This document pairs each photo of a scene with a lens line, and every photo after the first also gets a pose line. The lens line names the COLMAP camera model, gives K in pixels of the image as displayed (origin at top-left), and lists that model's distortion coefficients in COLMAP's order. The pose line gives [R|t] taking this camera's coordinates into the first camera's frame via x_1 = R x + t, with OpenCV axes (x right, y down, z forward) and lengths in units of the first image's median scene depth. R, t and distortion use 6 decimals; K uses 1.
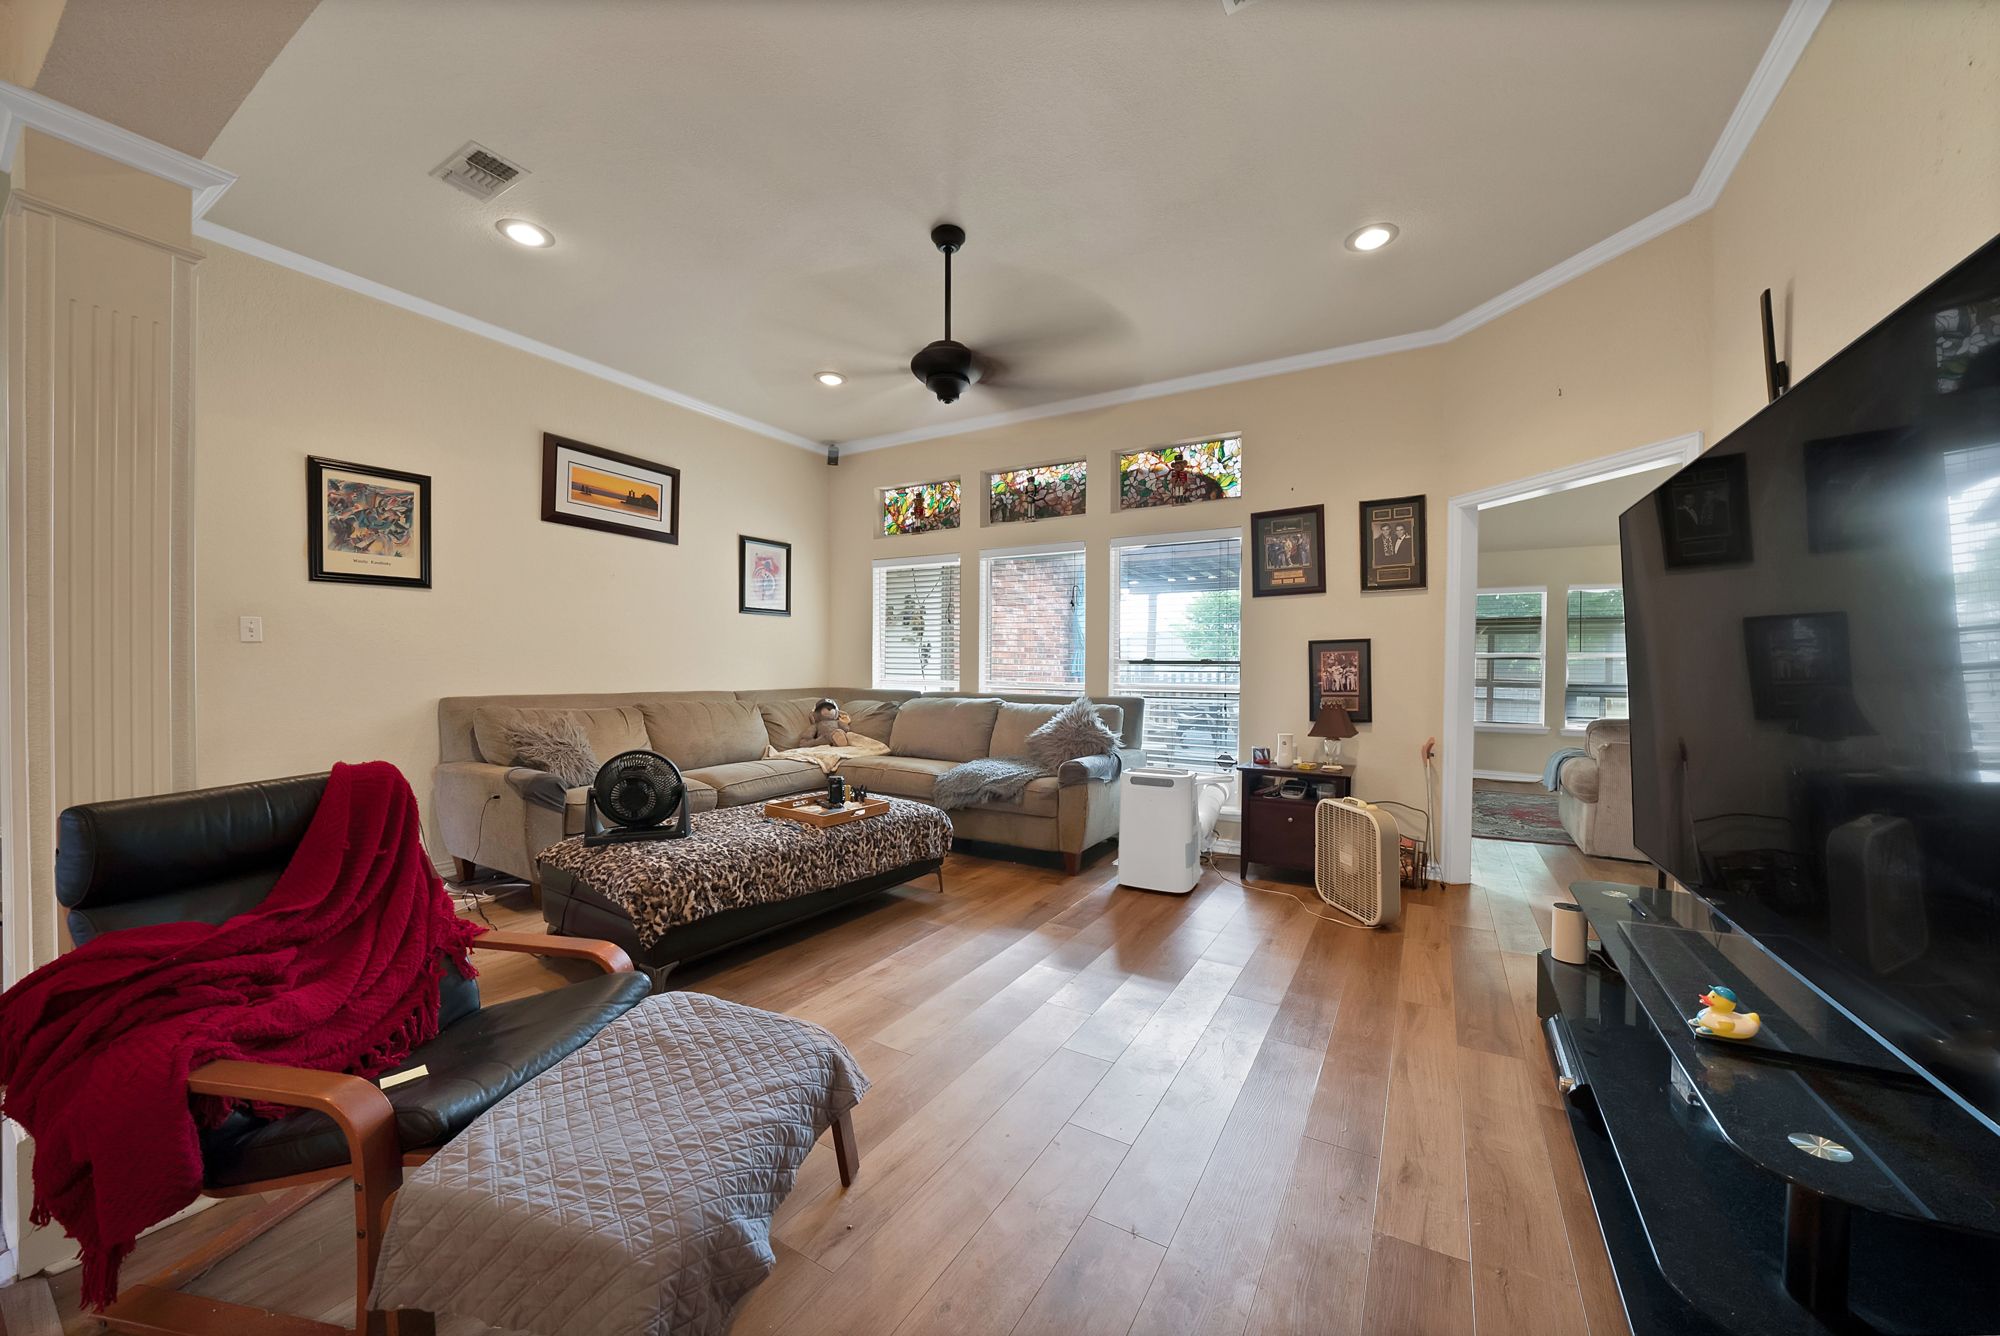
lens RADIAL K [[714.9, 0, 994.4], [0, 714.9, 674.2], [0, 0, 1]] dist [-0.025761, 0.000073]
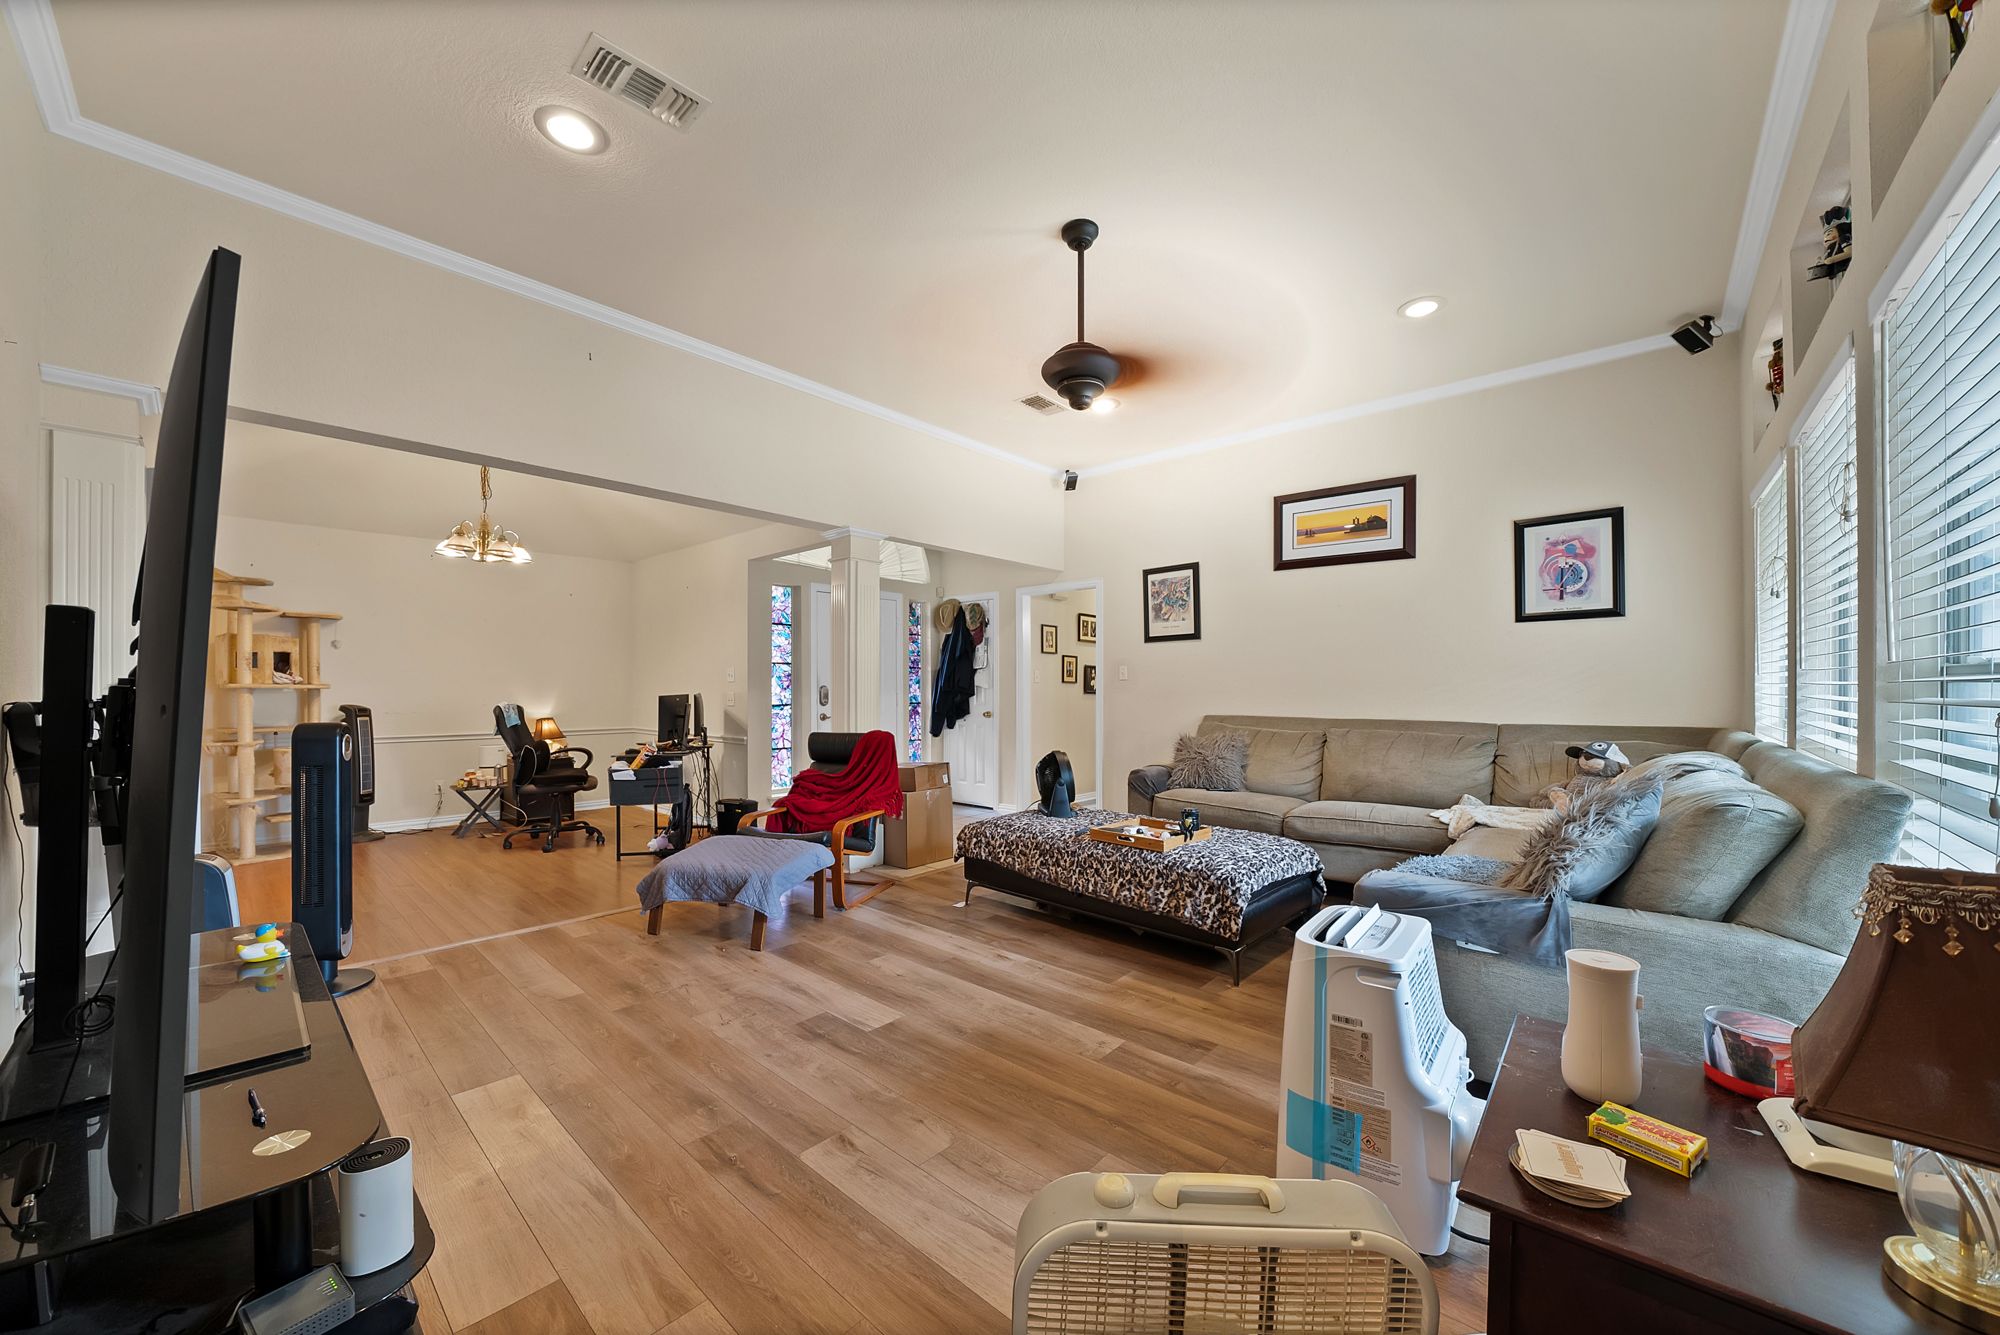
lens RADIAL K [[724.2, 0, 1004.6], [0, 724.2, 685.8], [0, 0, 1]] dist [-0.021624, 0.001741]
pose [[-0.176004, -0.013282, -0.984300, 0.794112], [-0.010796, 0.999875, -0.011561, -0.005995], [0.984330, 0.008591, -0.176125, 0.956510]]
